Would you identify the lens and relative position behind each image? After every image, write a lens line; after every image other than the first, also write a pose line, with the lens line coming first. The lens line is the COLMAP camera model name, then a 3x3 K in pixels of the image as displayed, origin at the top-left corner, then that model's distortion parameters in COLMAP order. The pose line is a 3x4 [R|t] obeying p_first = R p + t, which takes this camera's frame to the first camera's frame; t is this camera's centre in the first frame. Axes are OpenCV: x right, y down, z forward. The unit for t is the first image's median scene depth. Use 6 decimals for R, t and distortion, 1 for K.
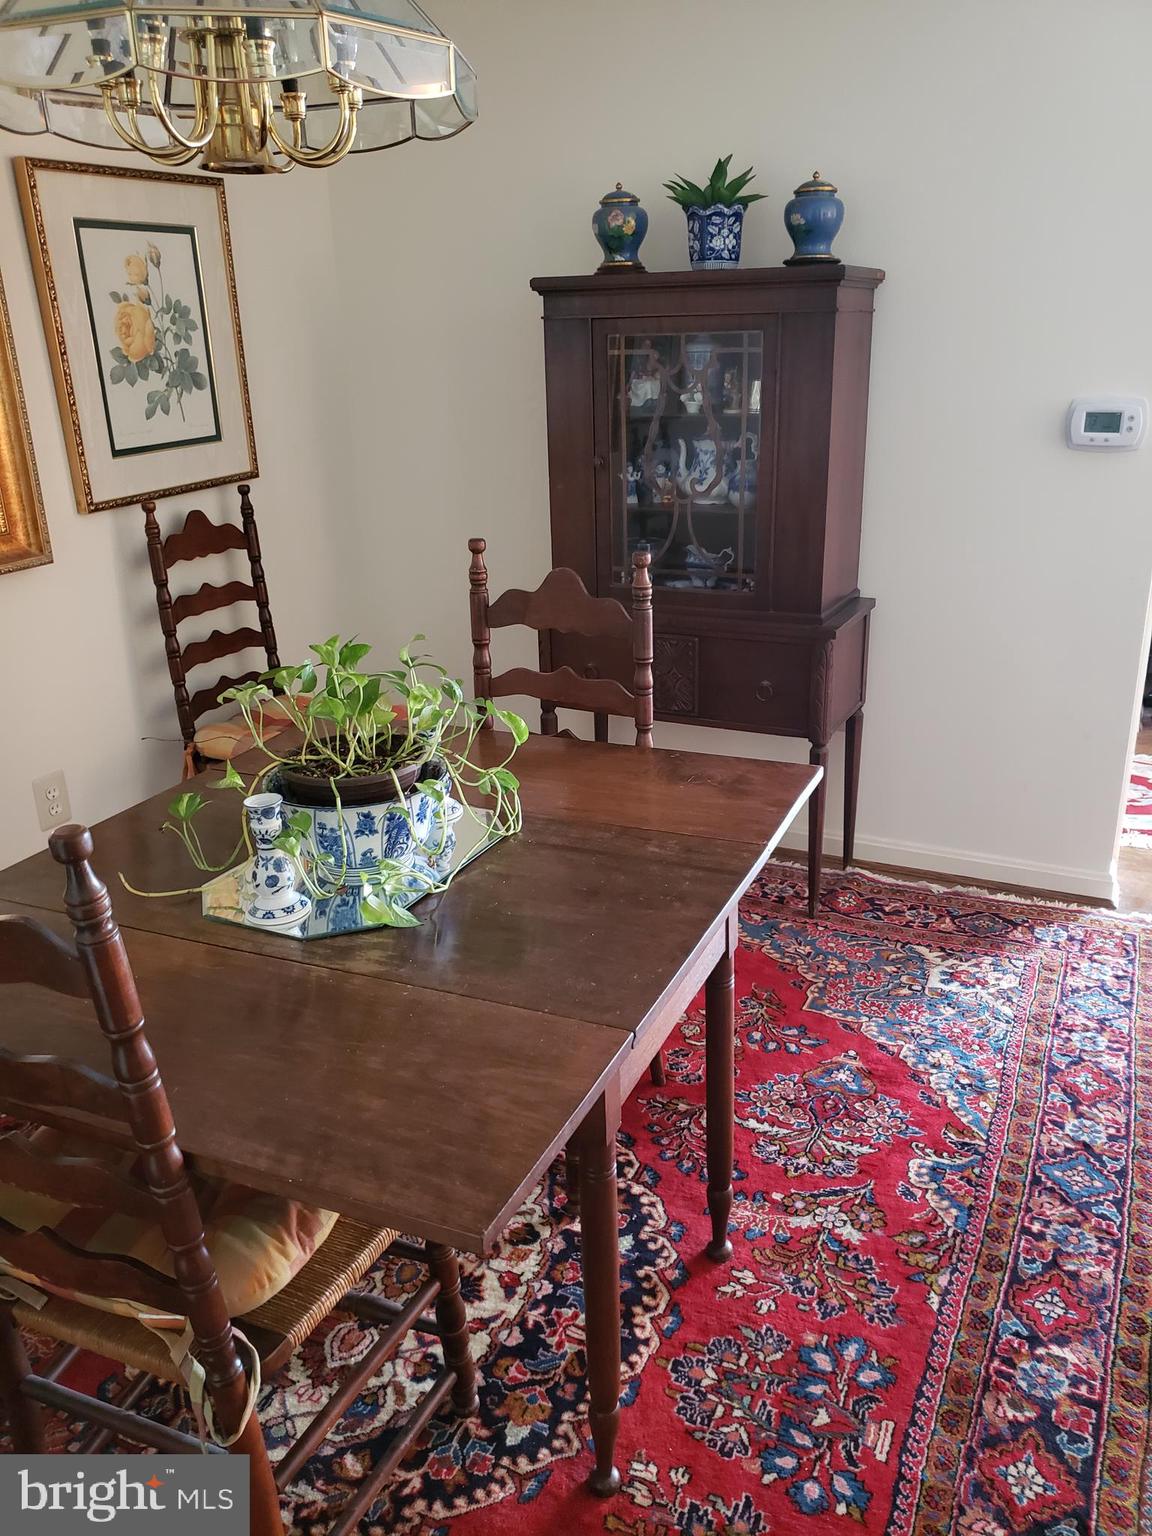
lens RADIAL K [[1197.7, 0, 604.4], [0, 1197.7, 771.9], [0, 0, 1]] dist [-0.006668, 0.007914]
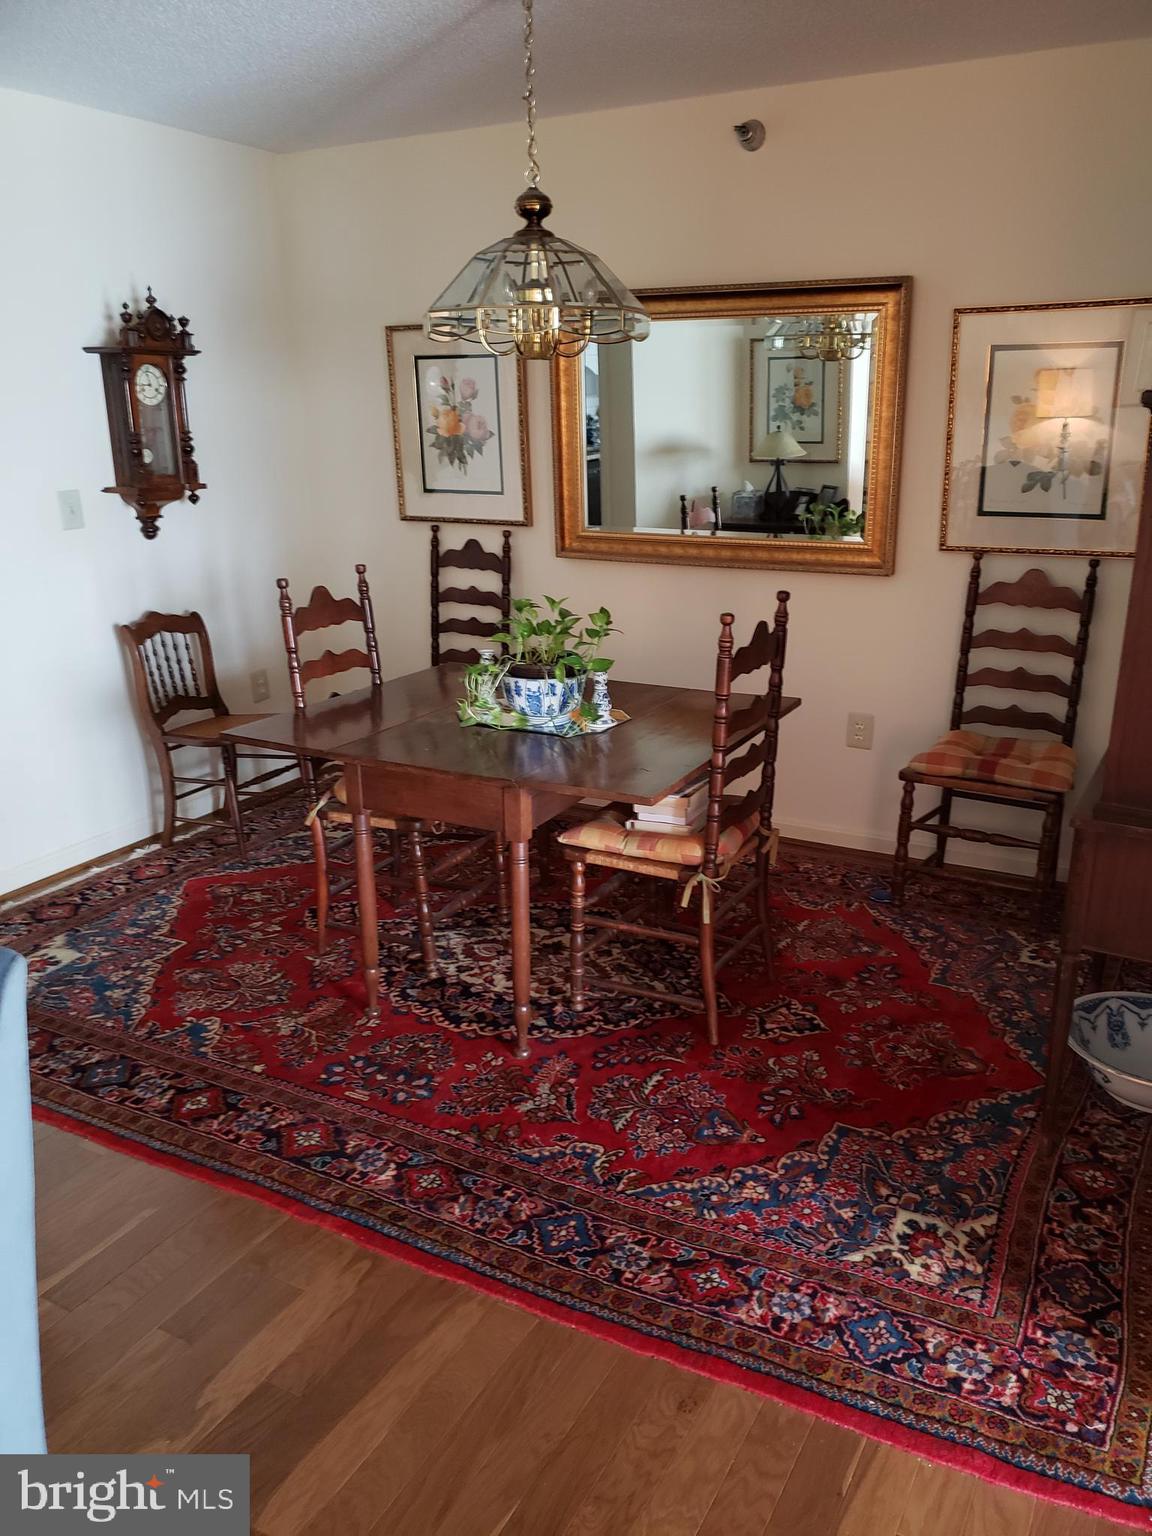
lens RADIAL K [[1197.7, 0, 604.4], [0, 1197.7, 771.9], [0, 0, 1]] dist [-0.006668, 0.007914]
pose [[-0.062176, 0.317190, -0.946322, 1.140670], [-0.344560, 0.883041, 0.318618, -0.342277], [0.936703, 0.345875, 0.054387, 0.739309]]
